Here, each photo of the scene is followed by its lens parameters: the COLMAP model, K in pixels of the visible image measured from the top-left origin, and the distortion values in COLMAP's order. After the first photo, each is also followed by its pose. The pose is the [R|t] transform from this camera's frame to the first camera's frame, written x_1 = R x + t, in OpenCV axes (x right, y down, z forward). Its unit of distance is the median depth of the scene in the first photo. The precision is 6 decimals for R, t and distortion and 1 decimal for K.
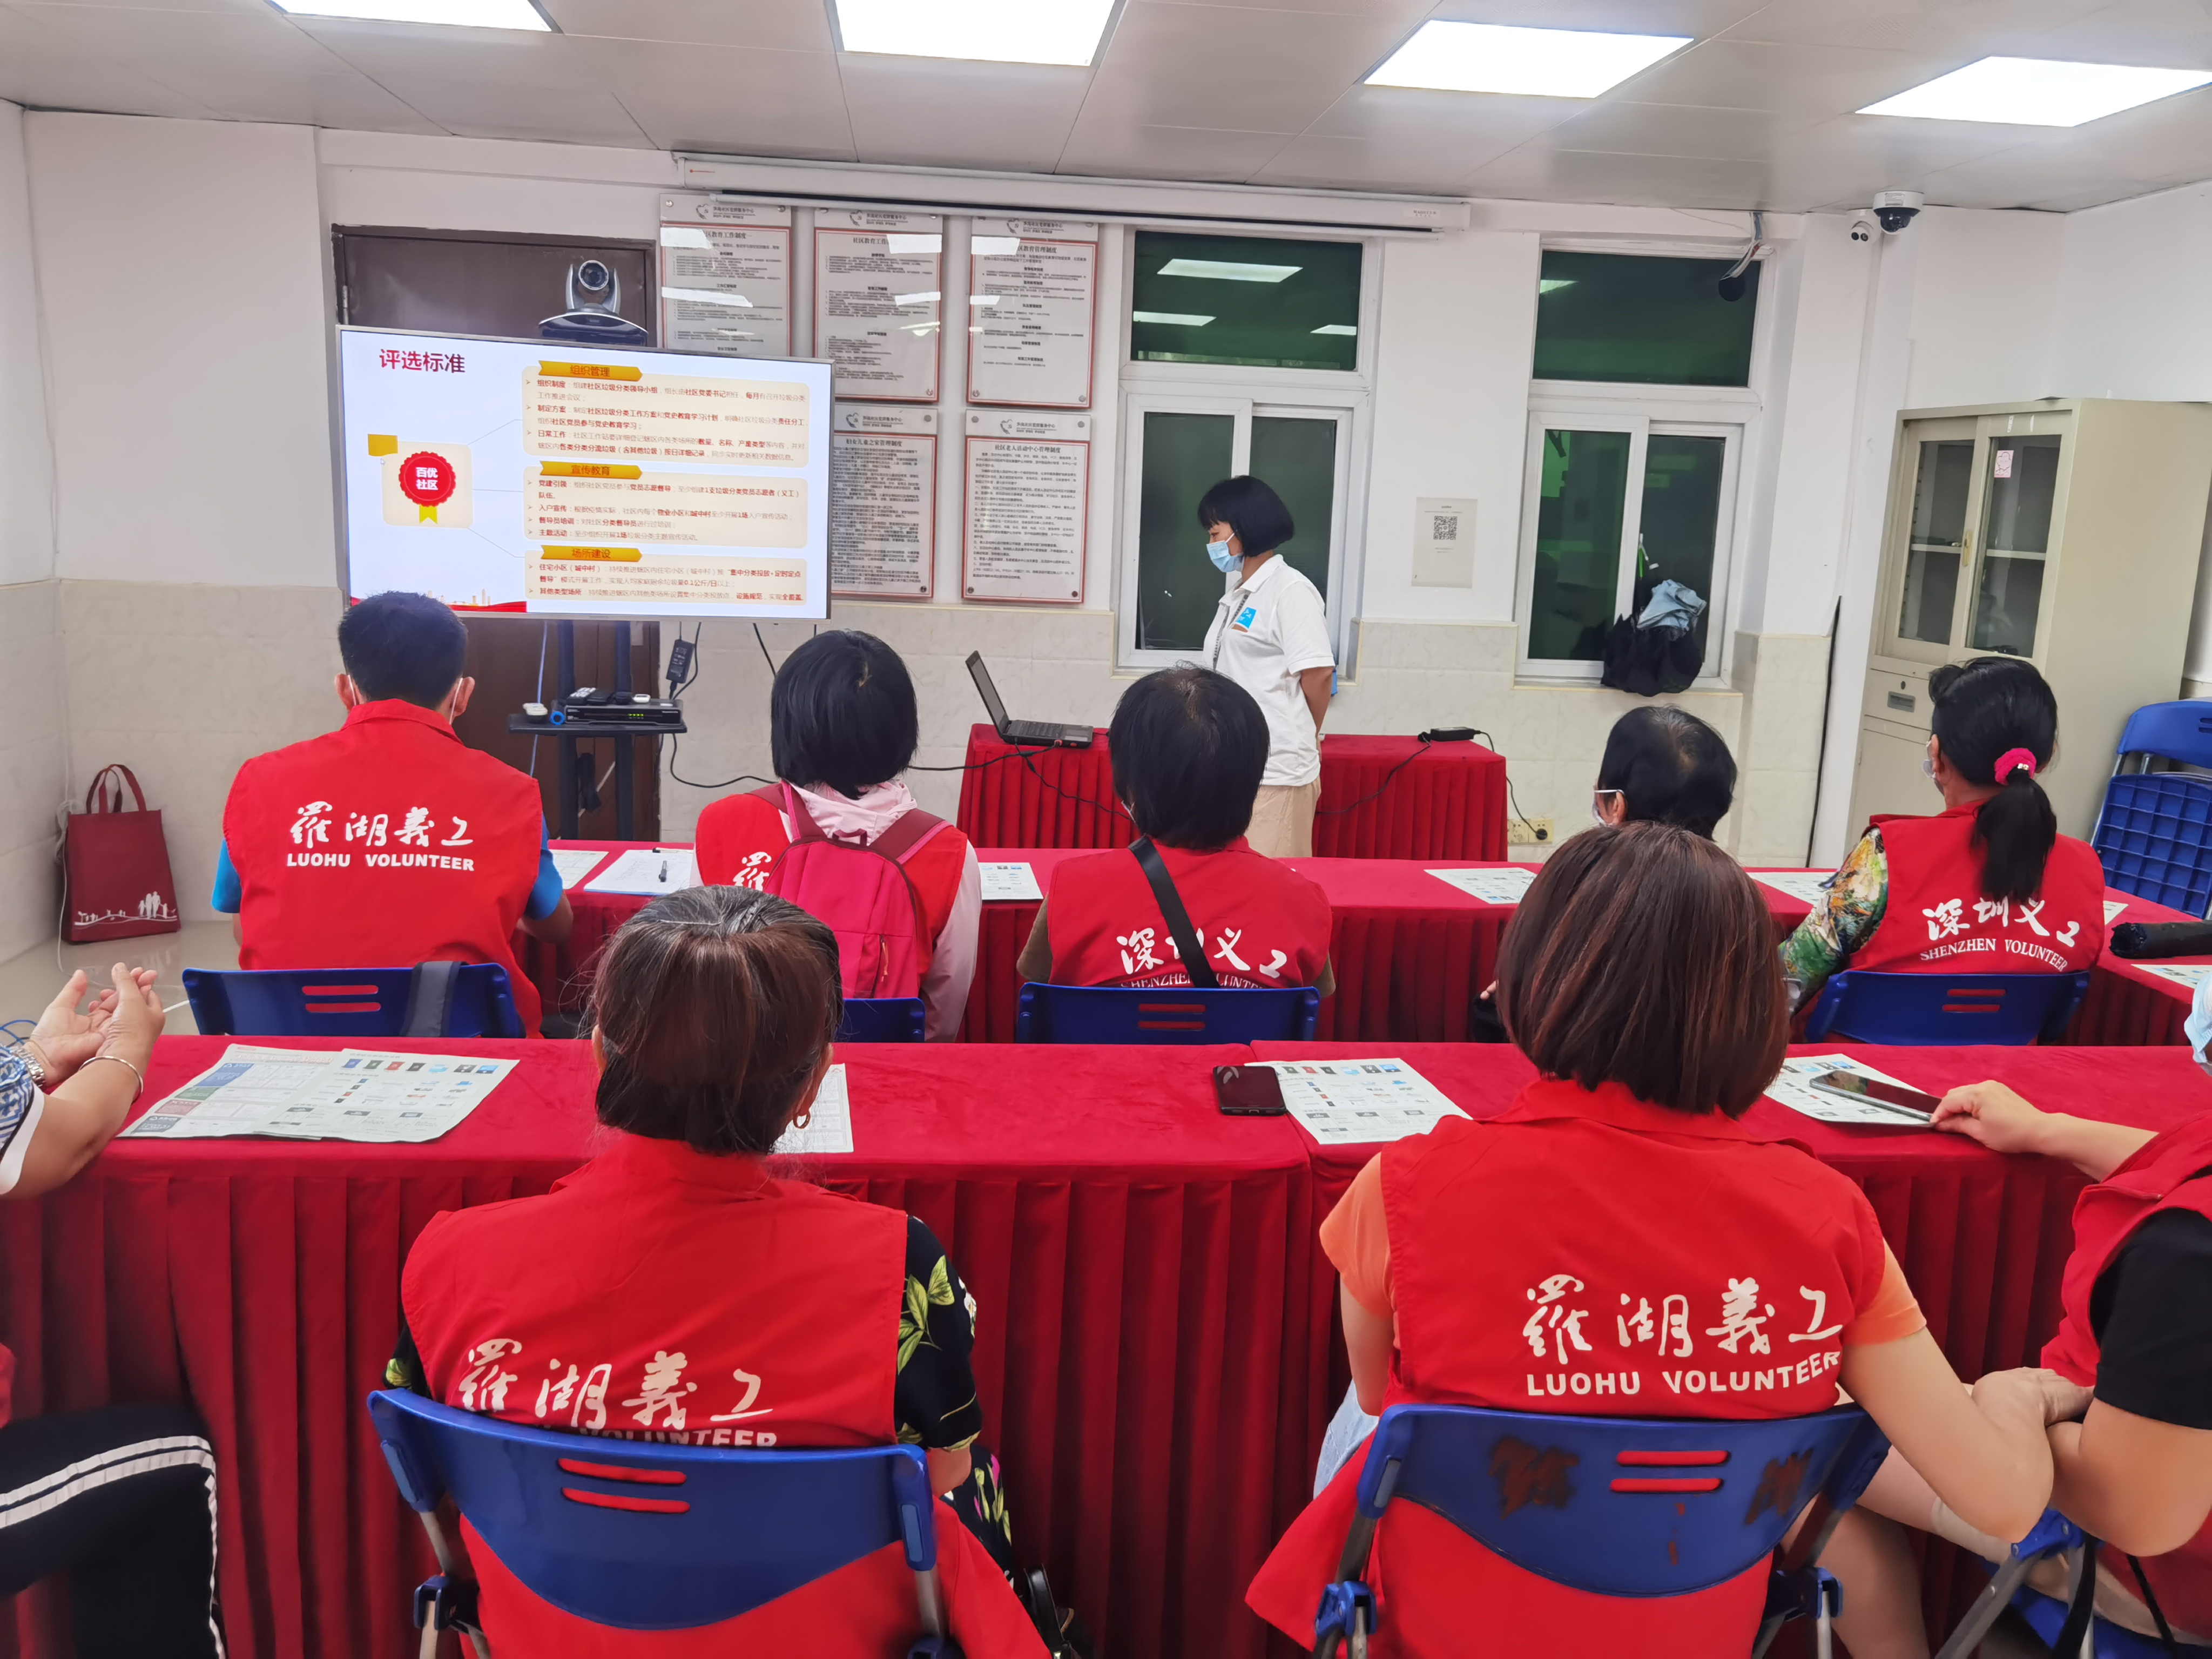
lens RADIAL K [[1776.4, 0, 1106.7], [0, 1776.4, 826.8], [0, 0, 1]] dist [0.003977, 0.009333]
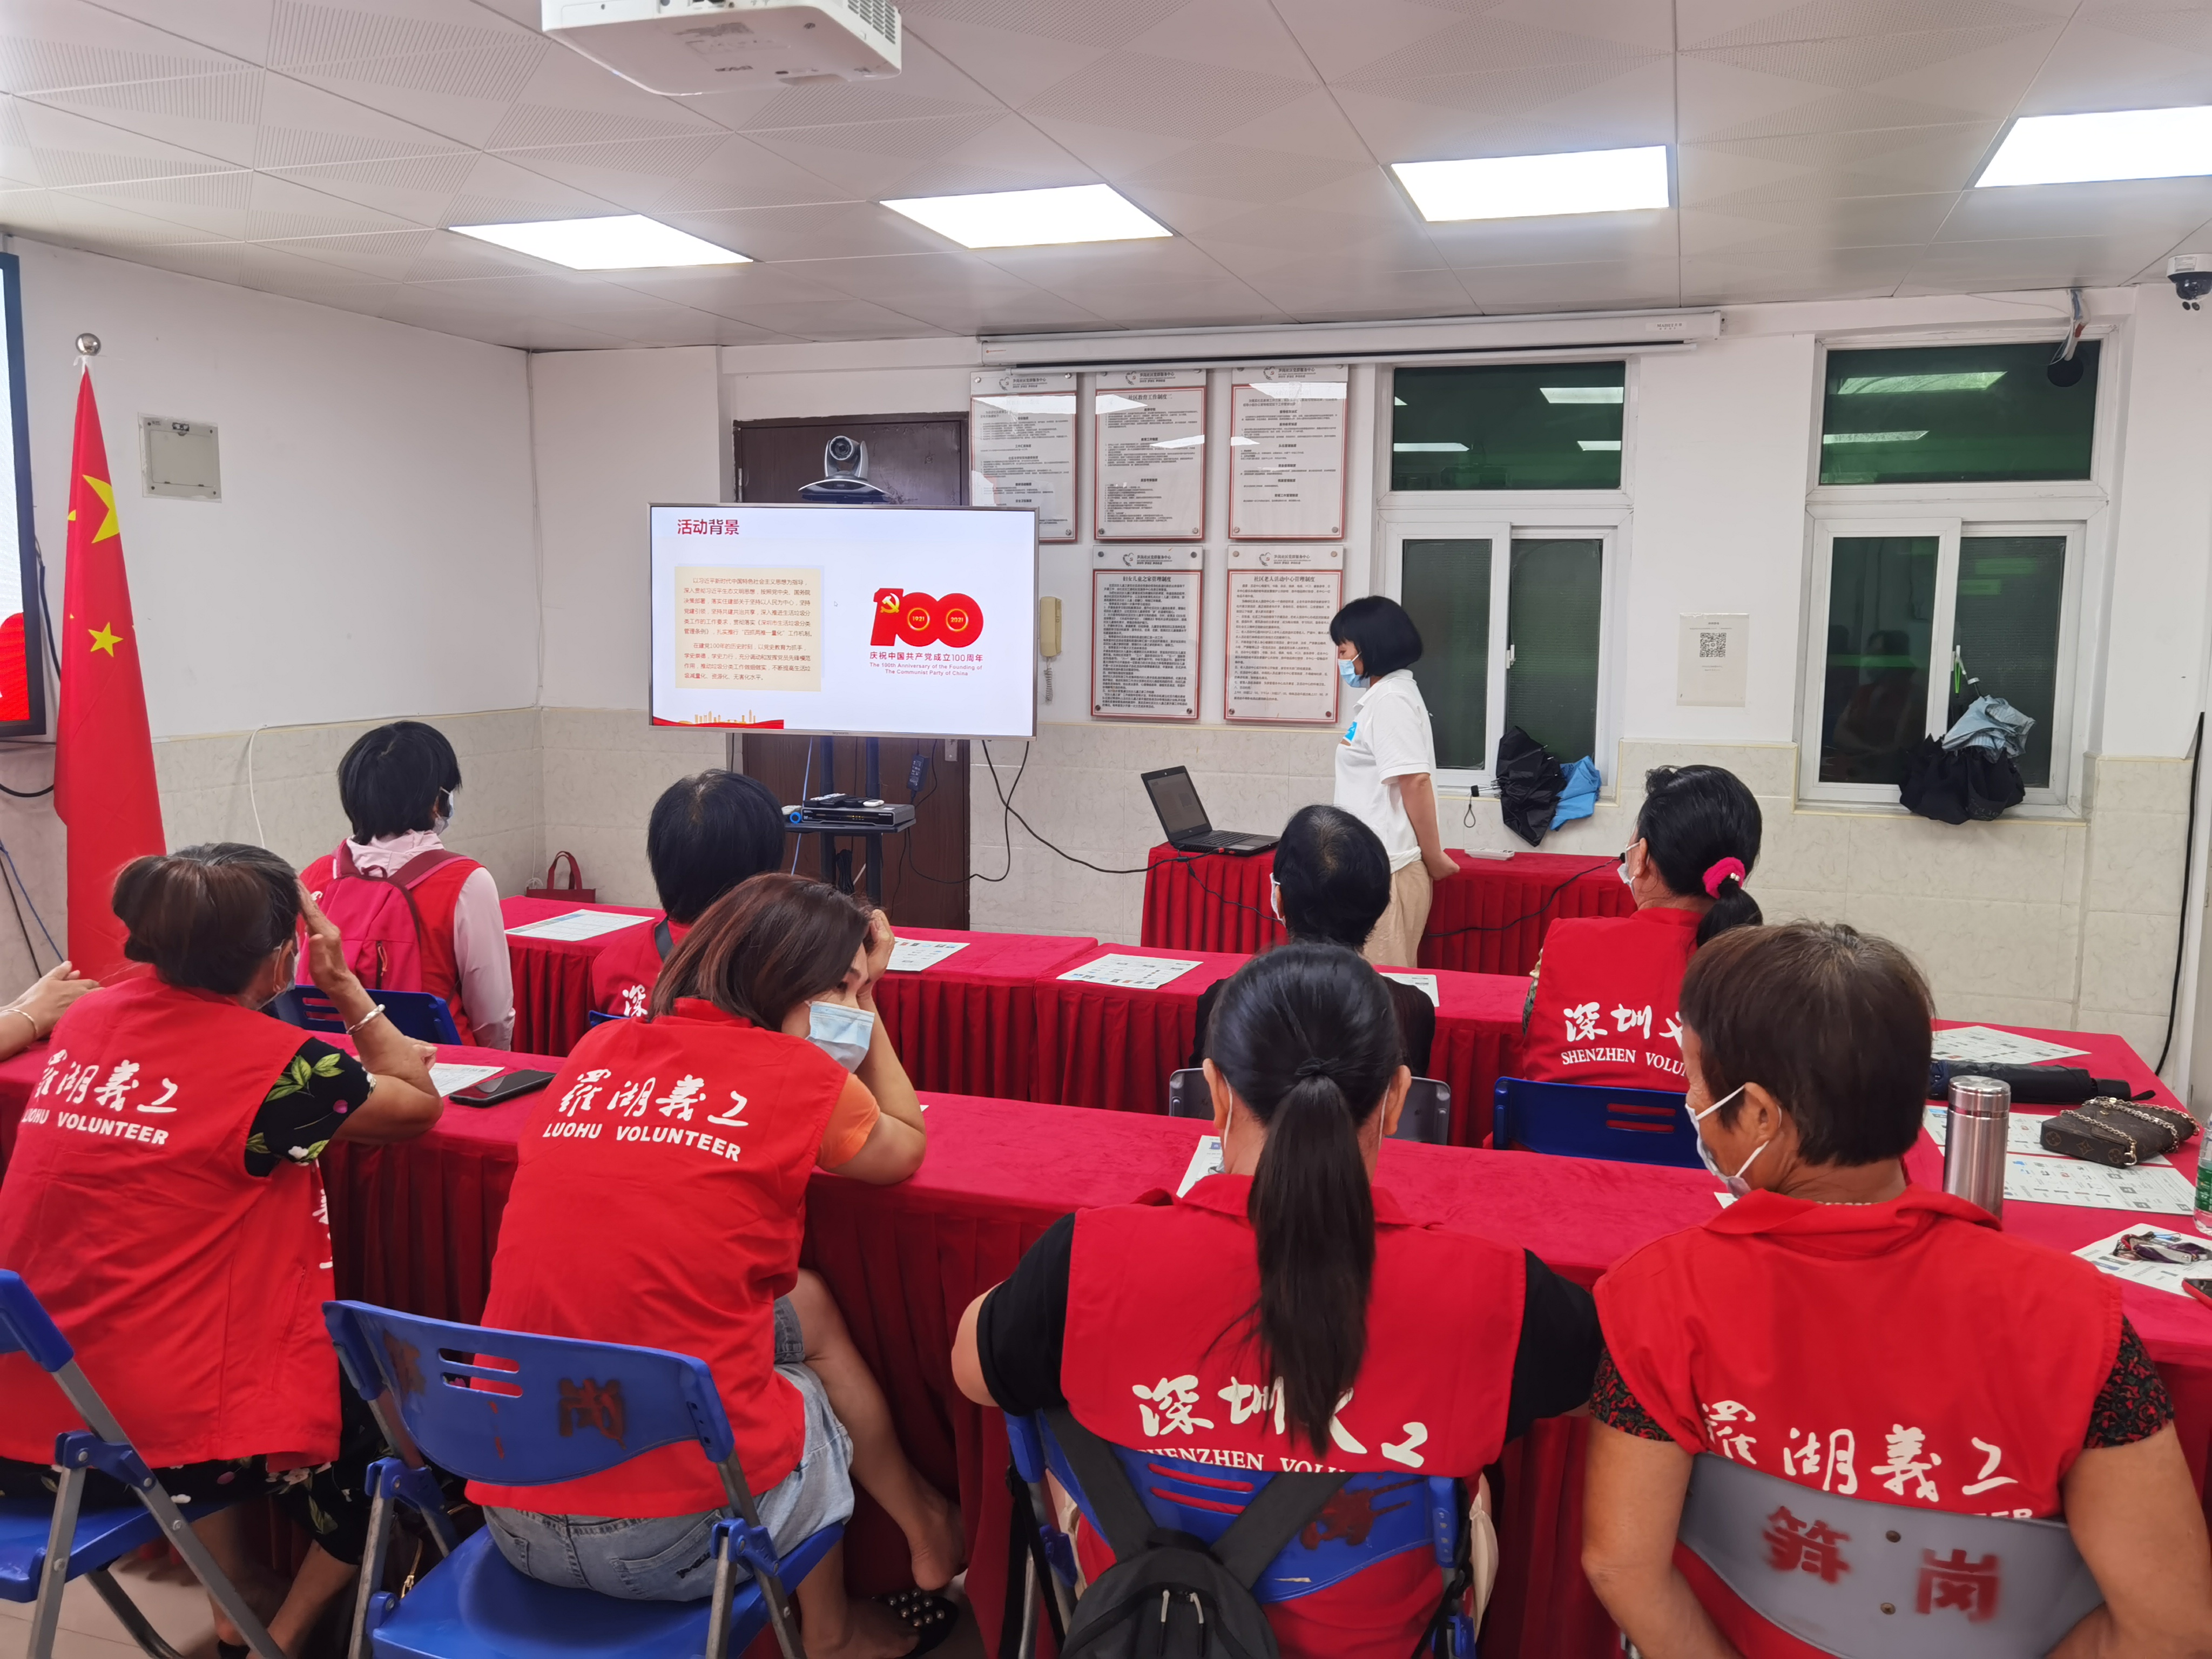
lens RADIAL K [[1776.4, 0, 1115.7], [0, 1776.4, 826.6], [0, 0, 1]] dist [0.003977, 0.009333]
pose [[0.915034, 0.019243, -0.402917, 0.290903], [-0.051021, 0.996360, -0.068284, 0.011471], [0.400137, 0.083040, 0.912686, 0.007178]]
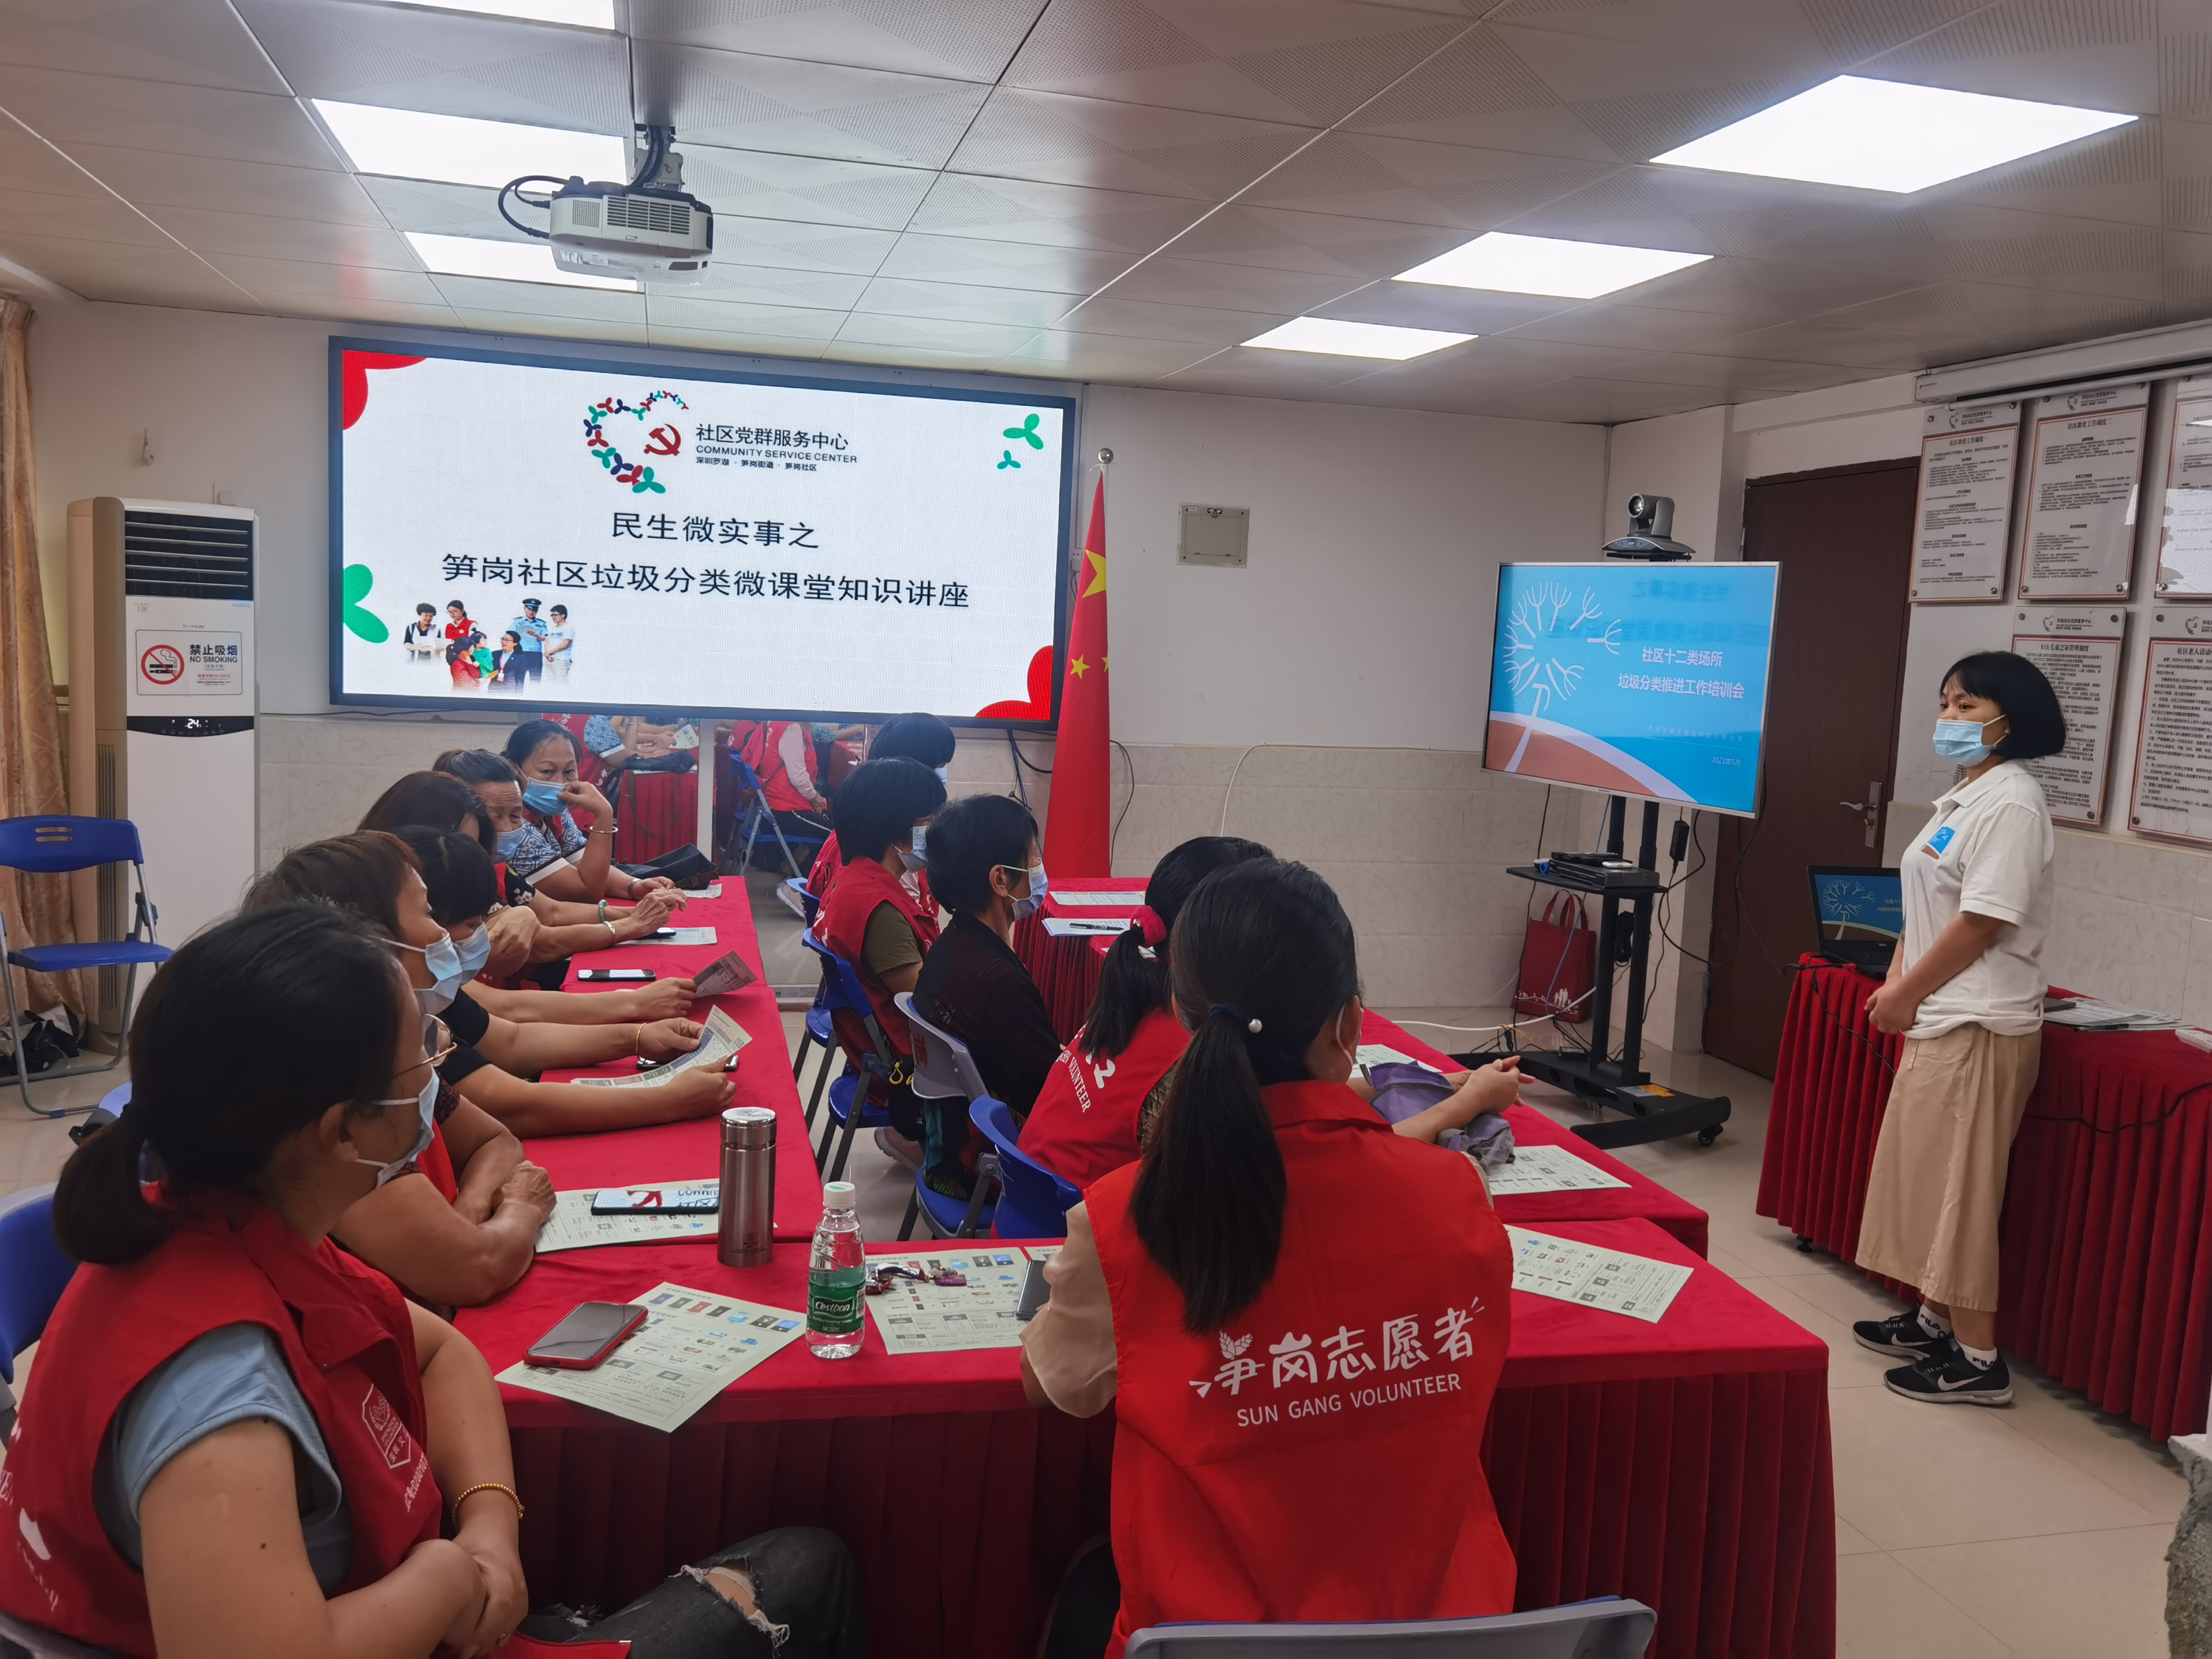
lens RADIAL K [[1776.4, 0, 1112.6], [0, 1776.4, 807.6], [0, 0, 1]] dist [0.003977, 0.009333]
pose [[0.157317, 0.068851, -0.985145, 0.659743], [-0.226684, 0.973448, 0.031835, -0.059088], [0.961179, 0.218308, 0.168747, 0.409202]]
